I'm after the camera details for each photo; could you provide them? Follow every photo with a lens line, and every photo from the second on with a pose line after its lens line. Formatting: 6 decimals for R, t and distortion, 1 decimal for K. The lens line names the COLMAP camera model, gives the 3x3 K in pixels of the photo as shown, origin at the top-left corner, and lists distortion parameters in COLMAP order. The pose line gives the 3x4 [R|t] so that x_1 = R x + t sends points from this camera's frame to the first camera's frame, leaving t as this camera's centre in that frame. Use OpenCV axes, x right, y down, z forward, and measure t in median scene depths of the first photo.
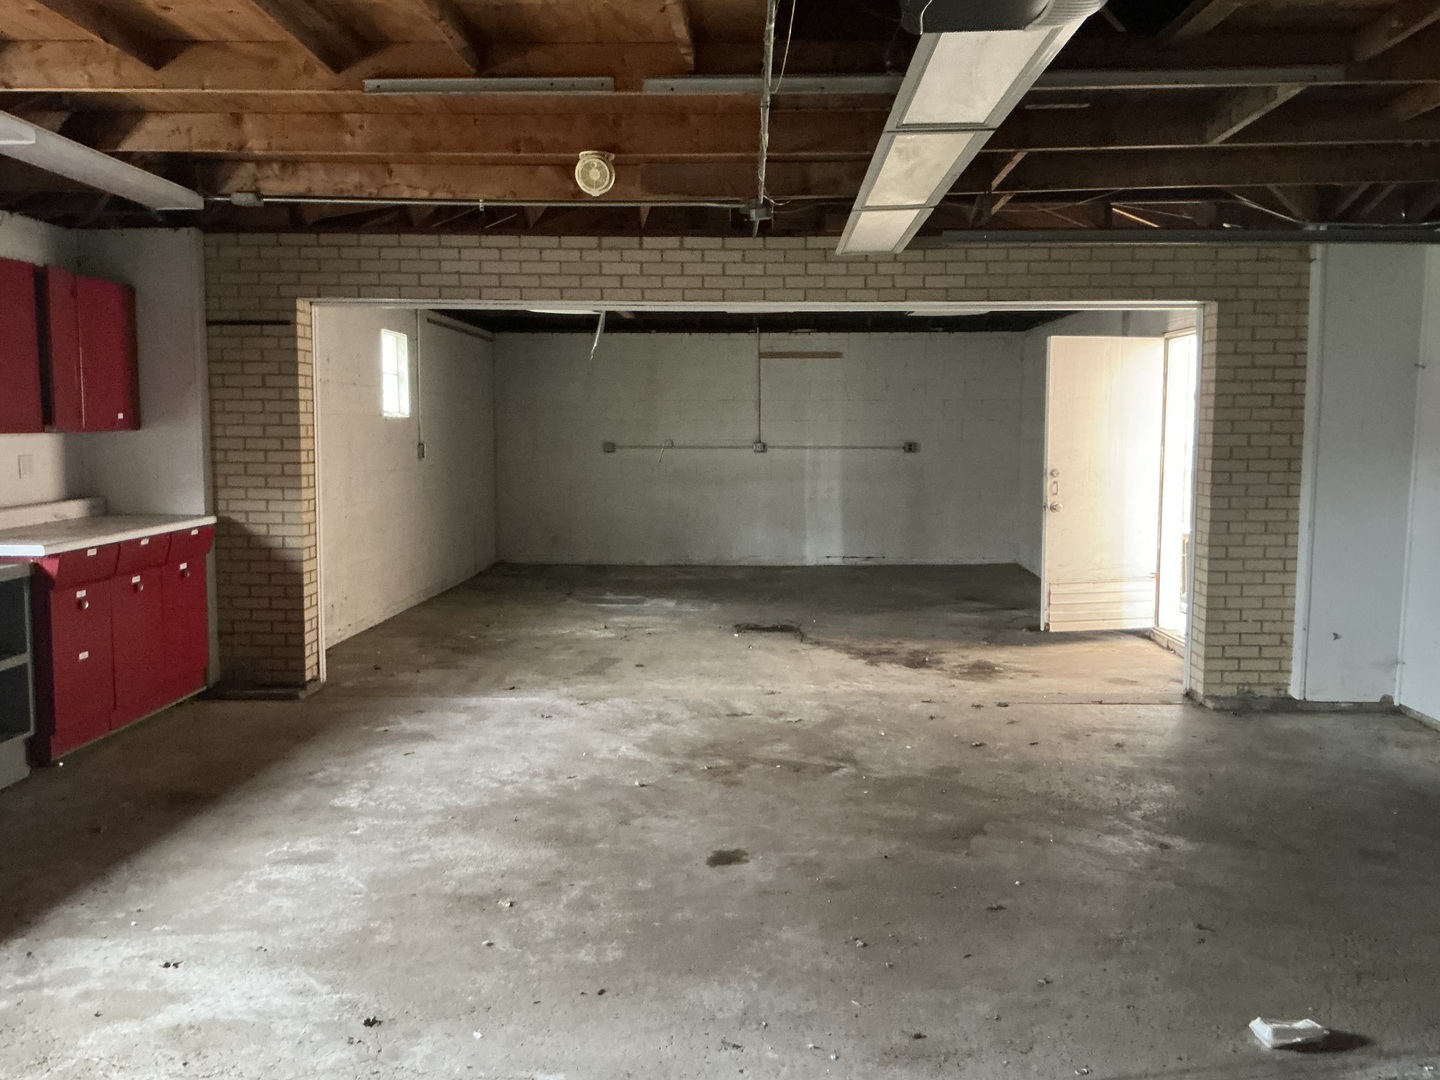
lens RADIAL K [[1198.1, 0, 720.5], [0, 1198.1, 538.8], [0, 0, 1]] dist [0.006932, -0.019695]
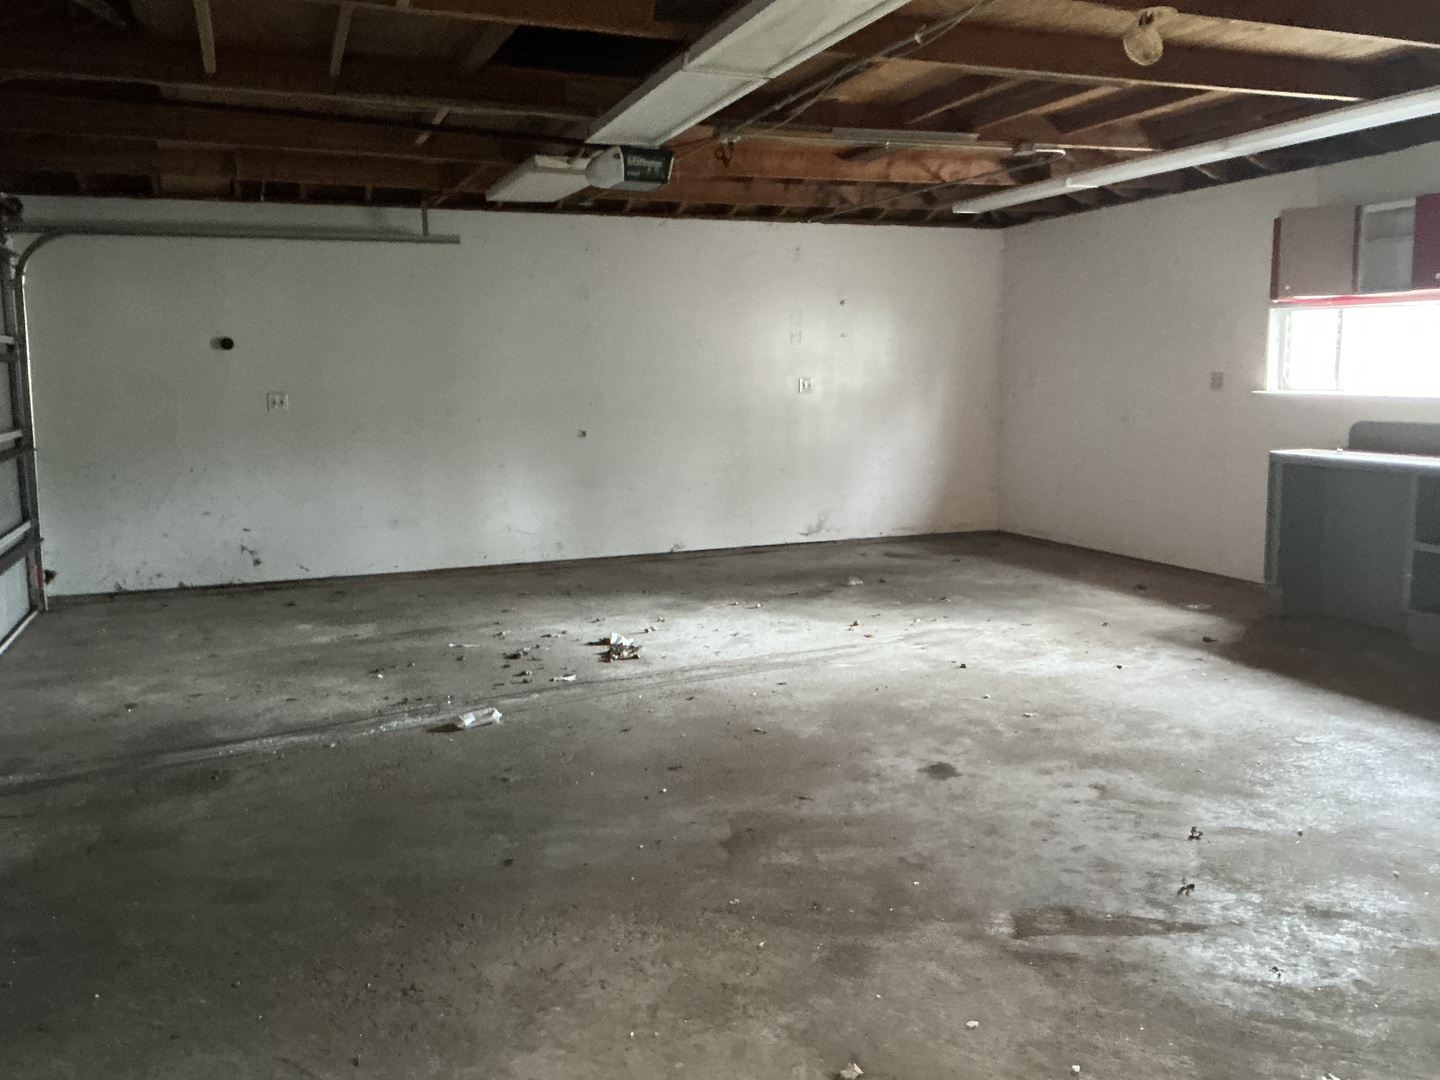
lens RADIAL K [[1198.1, 0, 720.6], [0, 1198.1, 537.8], [0, 0, 1]] dist [0.006932, -0.019695]
pose [[-0.920393, 0.063661, -0.385777, 0.542092], [-0.027271, 0.973801, 0.225759, -0.145730], [0.390043, 0.218308, -0.894544, 1.750641]]
